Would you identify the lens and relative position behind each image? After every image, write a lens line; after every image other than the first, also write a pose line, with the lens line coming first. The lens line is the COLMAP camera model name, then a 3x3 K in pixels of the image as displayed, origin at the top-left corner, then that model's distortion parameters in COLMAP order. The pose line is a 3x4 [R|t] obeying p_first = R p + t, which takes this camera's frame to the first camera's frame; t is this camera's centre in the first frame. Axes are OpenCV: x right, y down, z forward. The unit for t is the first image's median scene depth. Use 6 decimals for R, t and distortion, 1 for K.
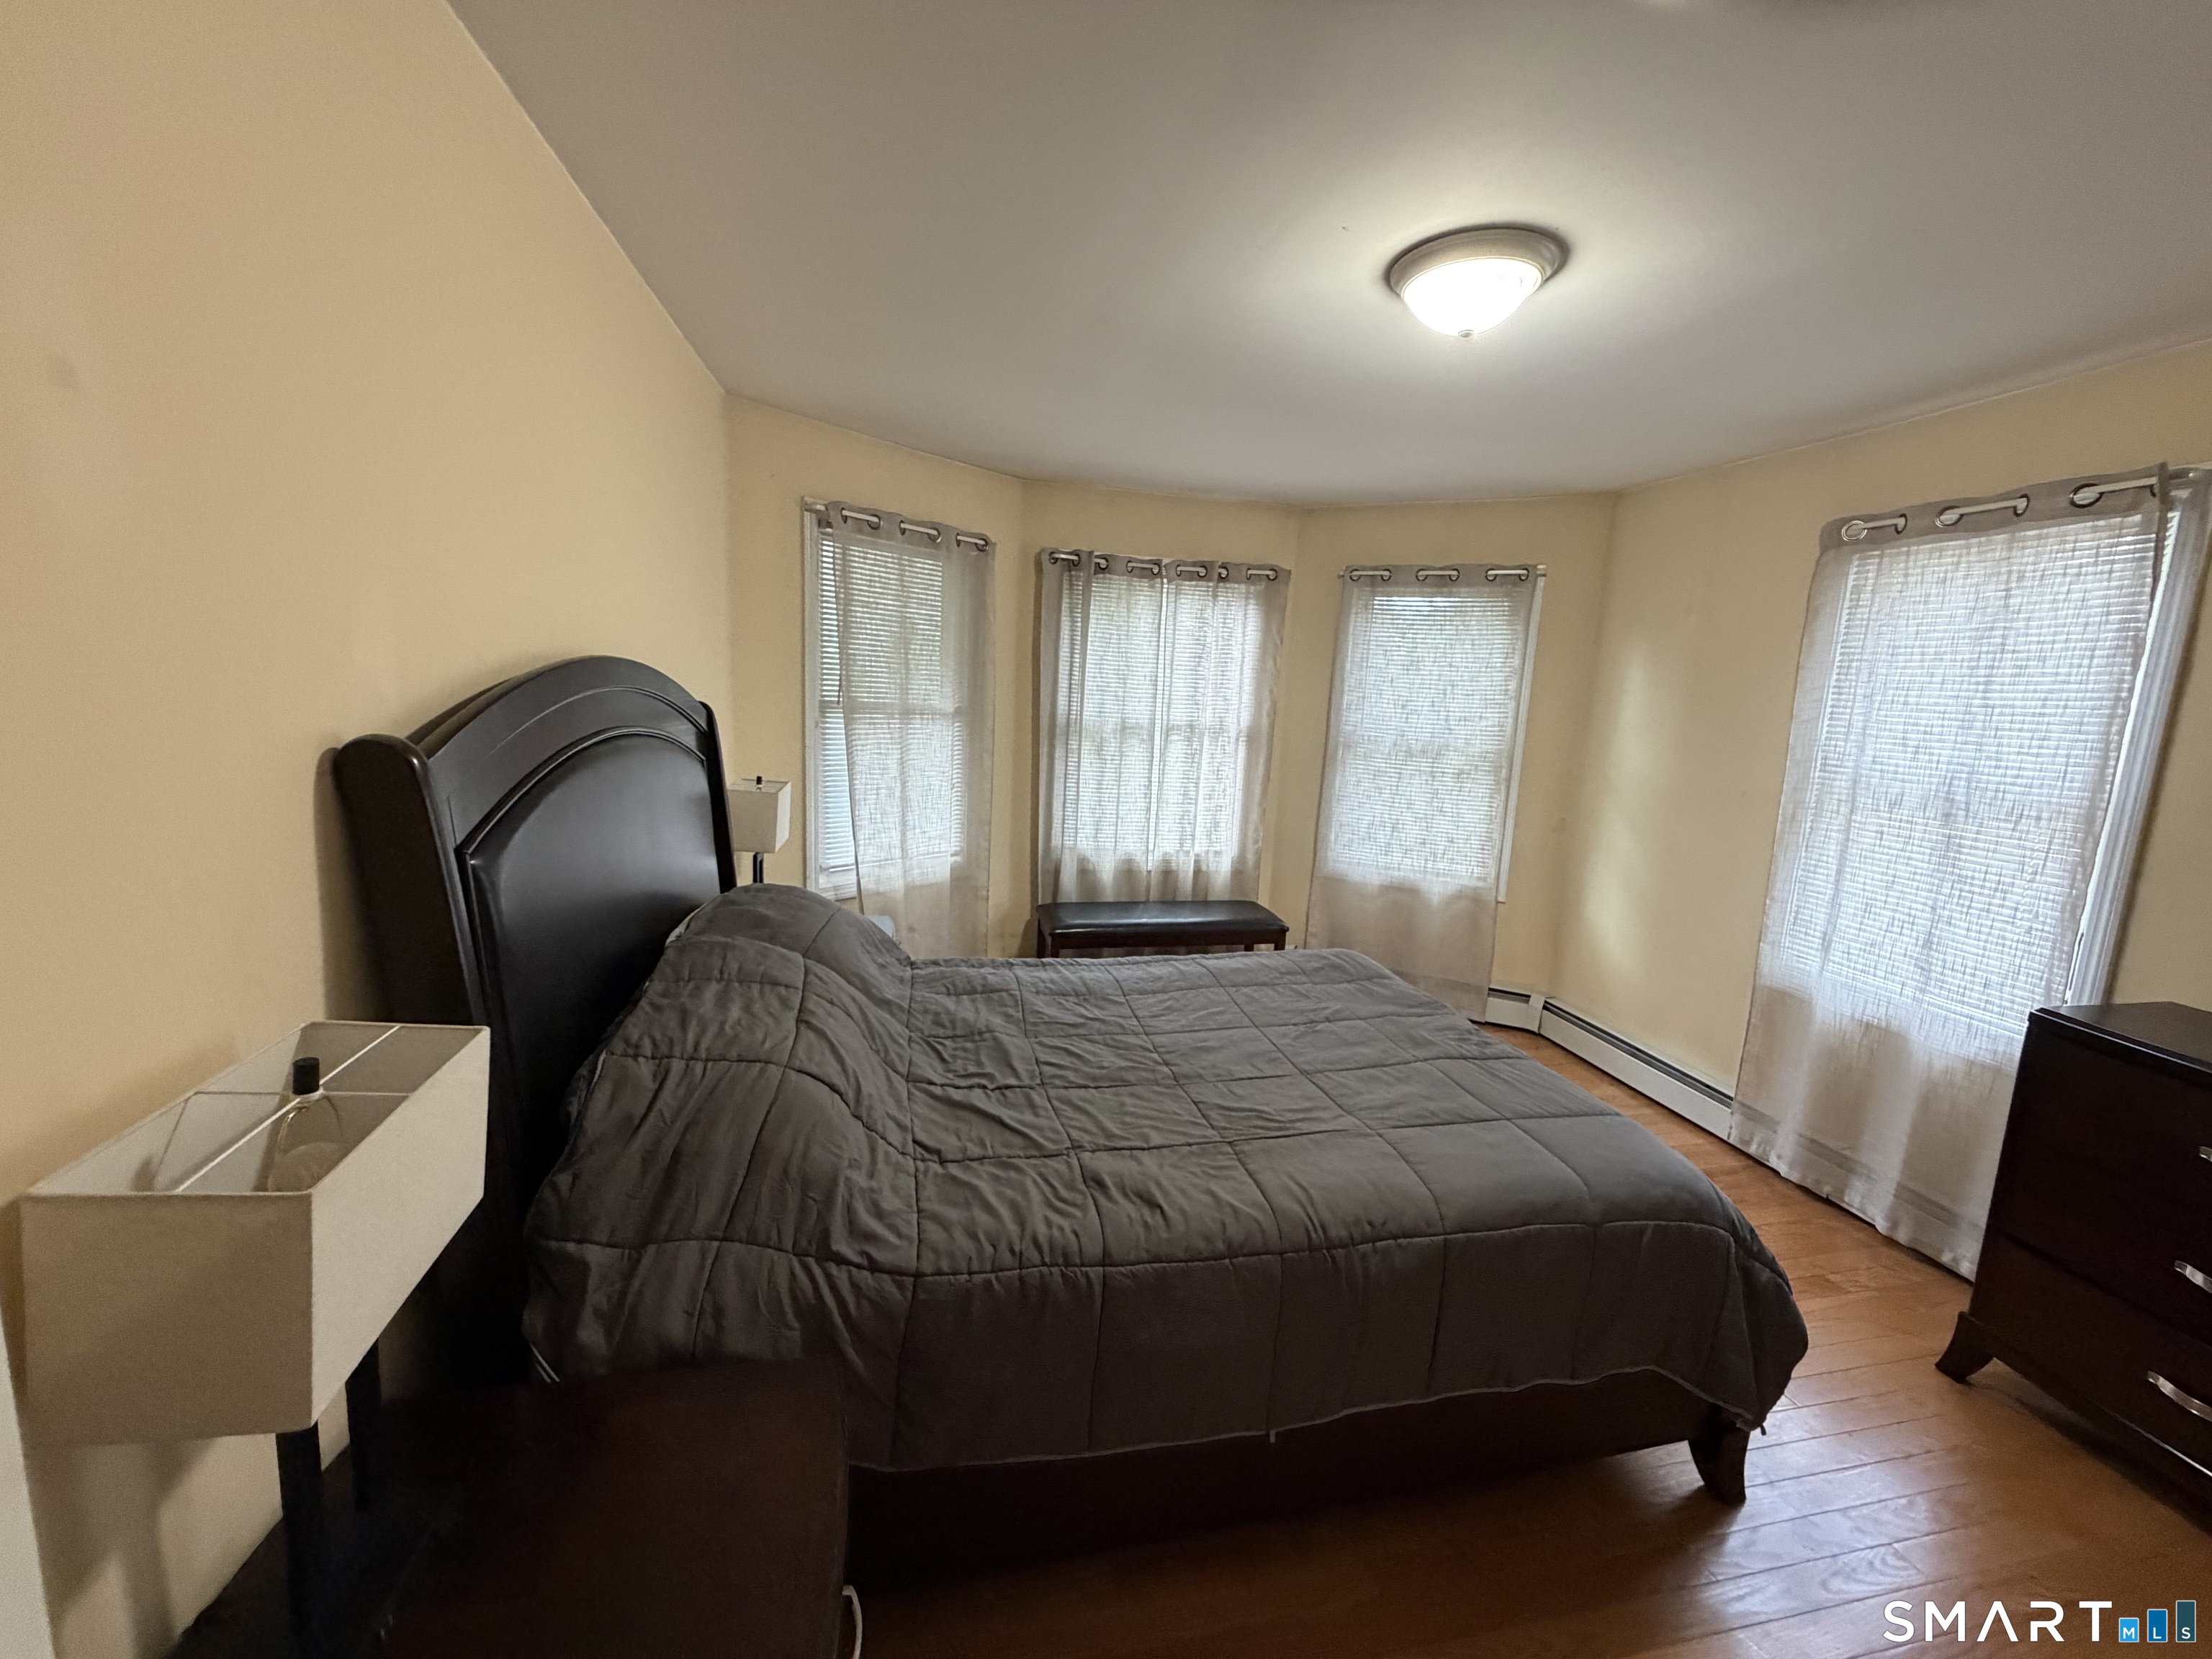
lens RADIAL K [[885.0, 0, 1104.2], [0, 885.0, 829.8], [0, 0, 1]] dist [0.000327, 0.000199]
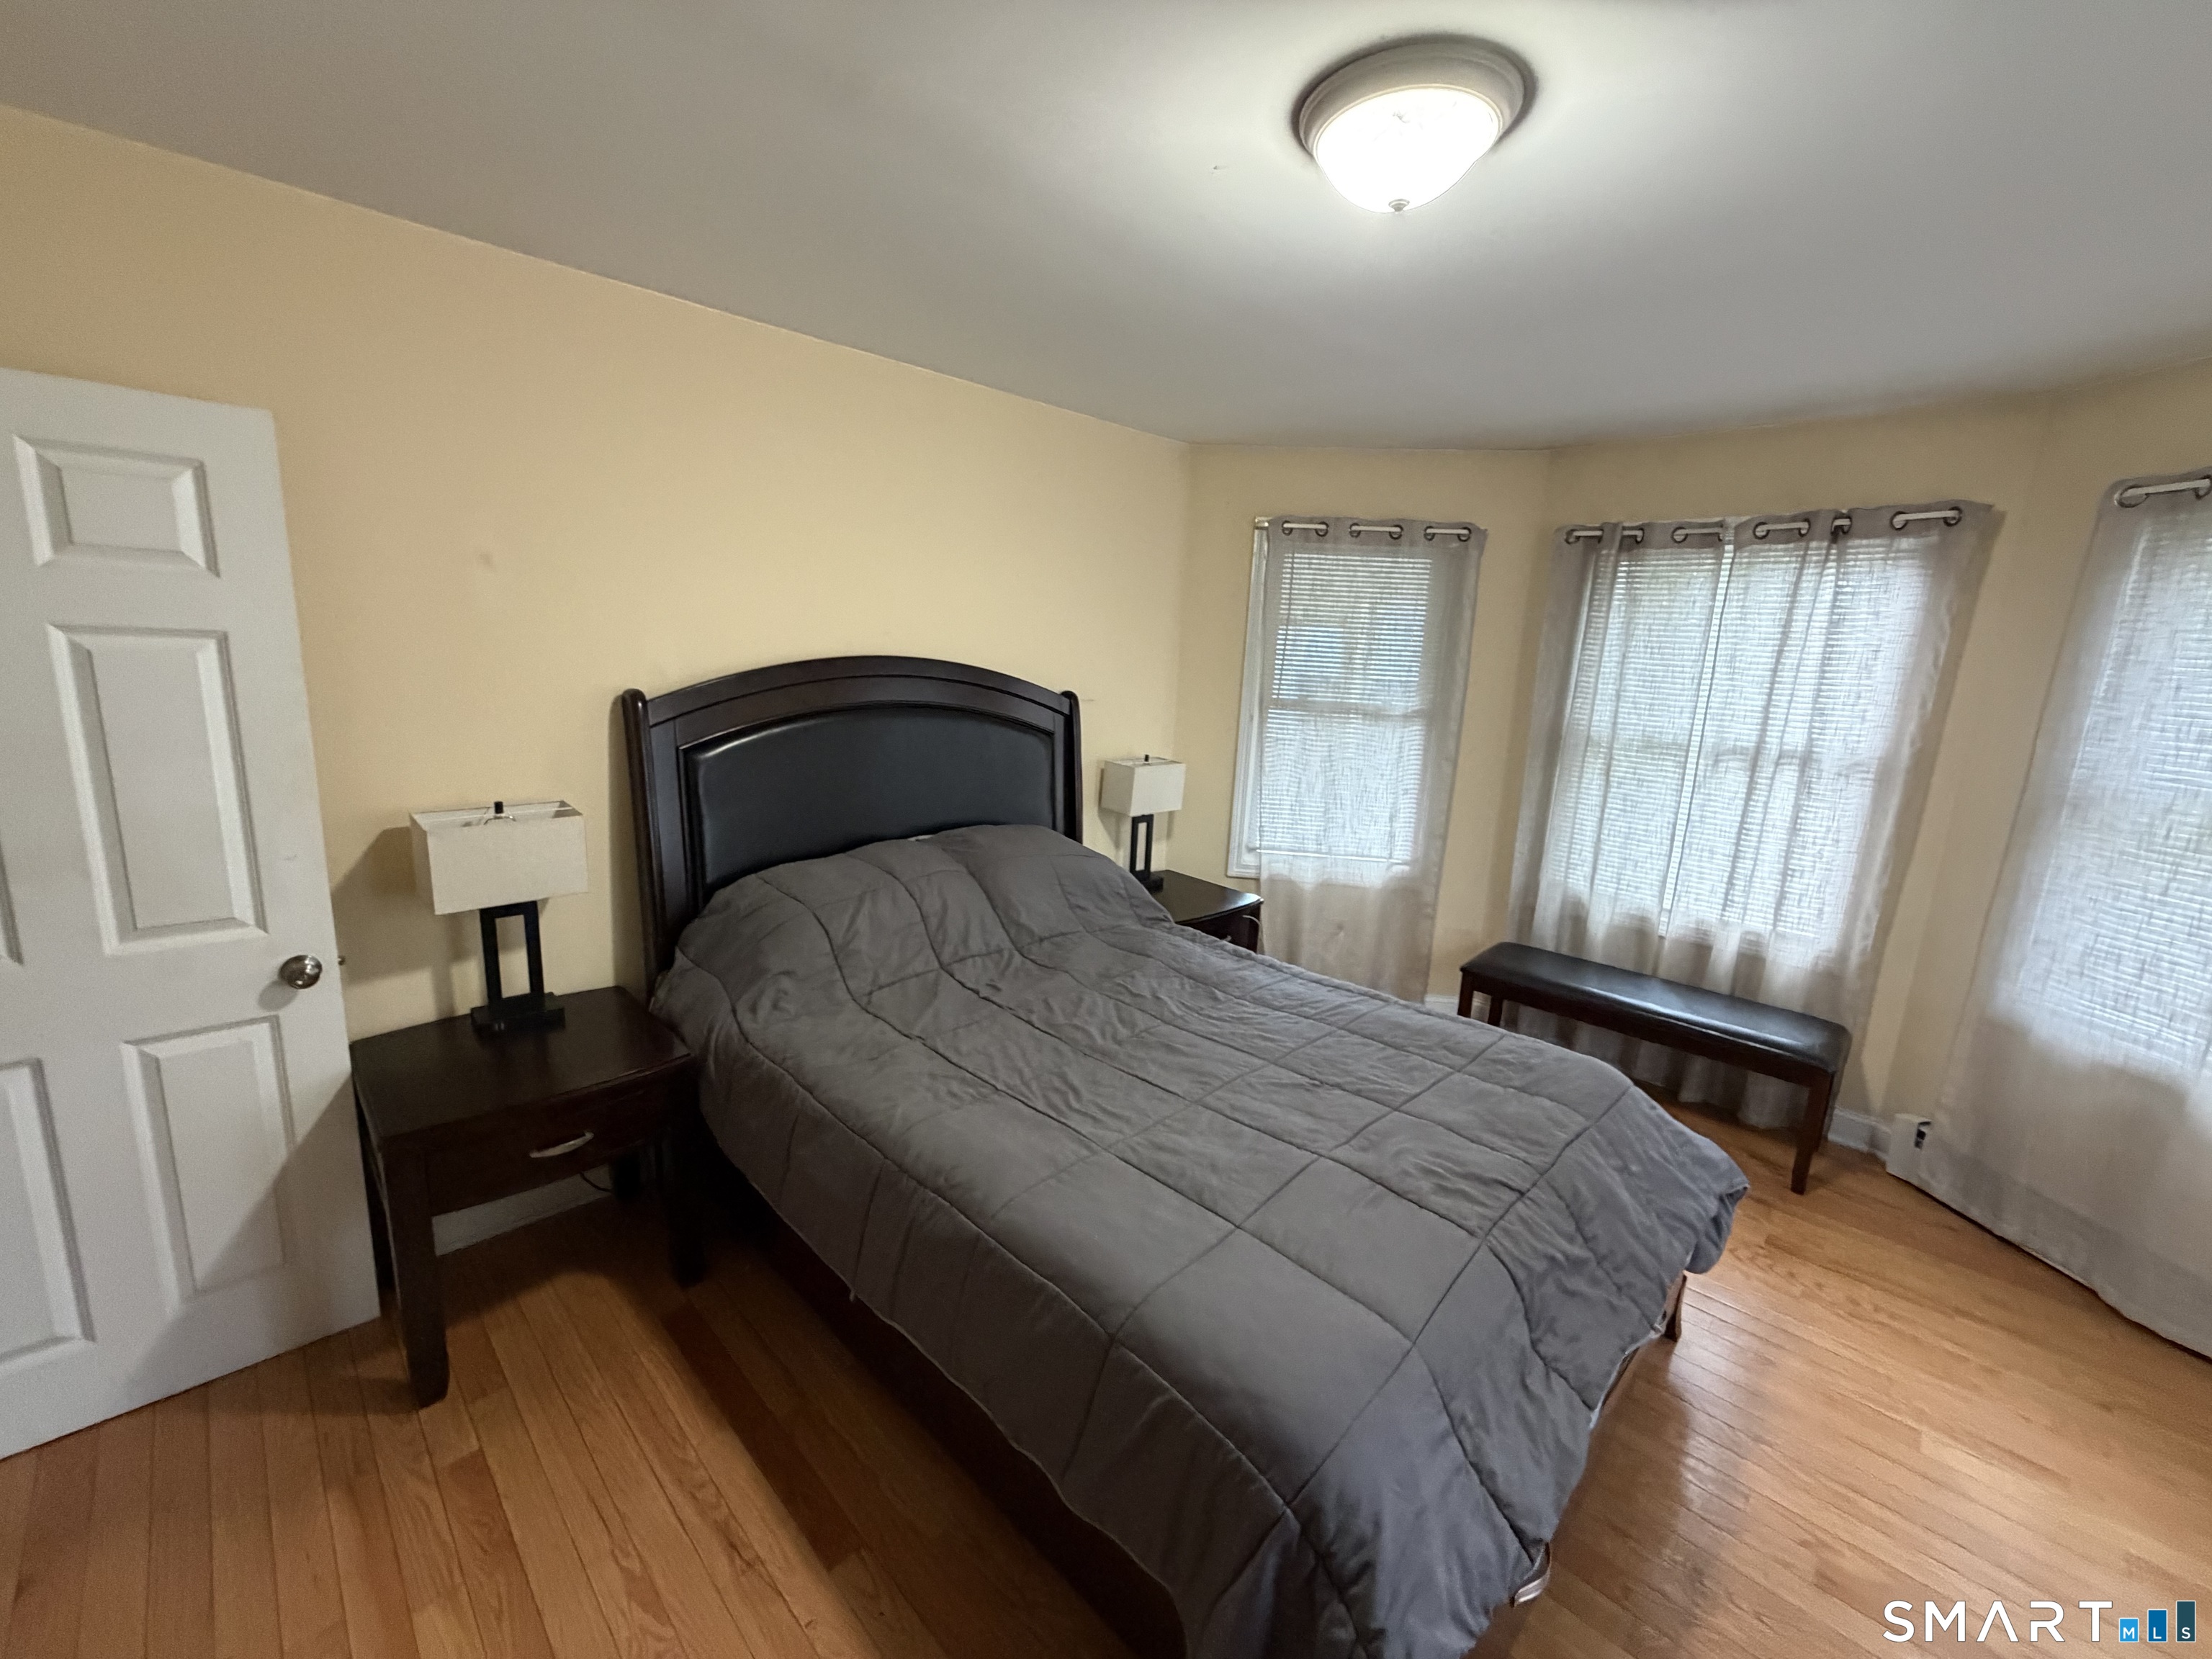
lens RADIAL K [[895.2, 0, 1107.5], [0, 895.2, 825.0], [0, 0, 1]] dist [-0.000120, 0.000129]
pose [[0.541466, 0.137484, -0.829405, 0.470329], [-0.154684, 0.985988, 0.062456, -0.024883], [0.826370, 0.094478, 0.555146, 0.204326]]
